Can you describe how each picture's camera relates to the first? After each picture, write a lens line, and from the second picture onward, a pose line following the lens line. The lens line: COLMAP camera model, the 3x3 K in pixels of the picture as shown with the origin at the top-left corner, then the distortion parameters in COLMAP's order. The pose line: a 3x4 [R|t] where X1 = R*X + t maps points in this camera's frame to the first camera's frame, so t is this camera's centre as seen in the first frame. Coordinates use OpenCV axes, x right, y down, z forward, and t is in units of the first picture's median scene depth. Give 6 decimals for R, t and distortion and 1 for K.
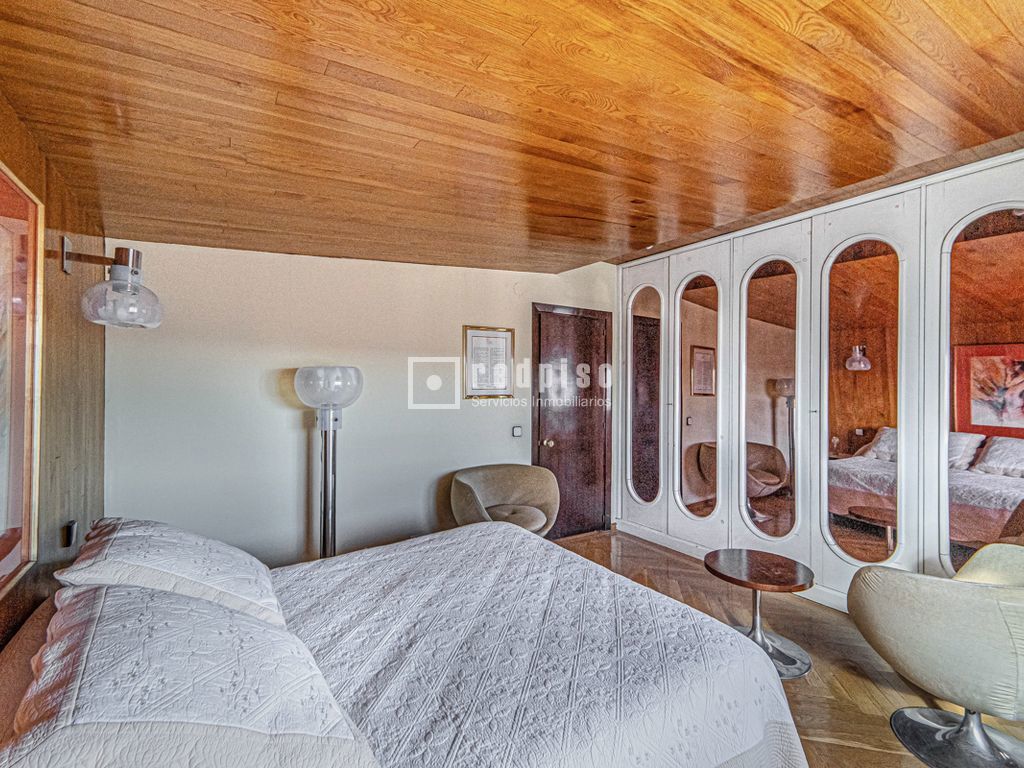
lens RADIAL K [[460.6, 0, 512.0], [0, 460.6, 384.0], [0, 0, 1]] dist [0.015495, -0.000137]
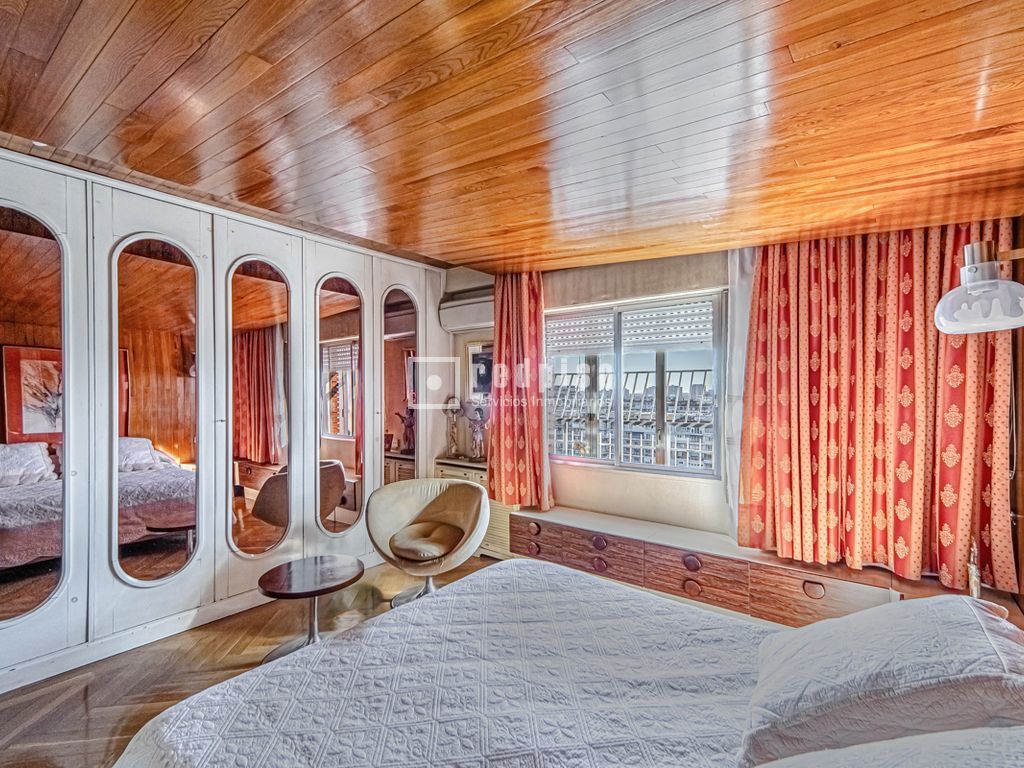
lens RADIAL K [[463.6, 0, 541.0], [0, 463.6, 389.0], [0, 0, 1]] dist [-0.000809, -0.000083]
pose [[-0.326650, -0.003279, 0.945140, -0.467897], [0.002820, 0.999986, 0.004443, -0.007382], [-0.945141, 0.004117, -0.326636, 0.686295]]
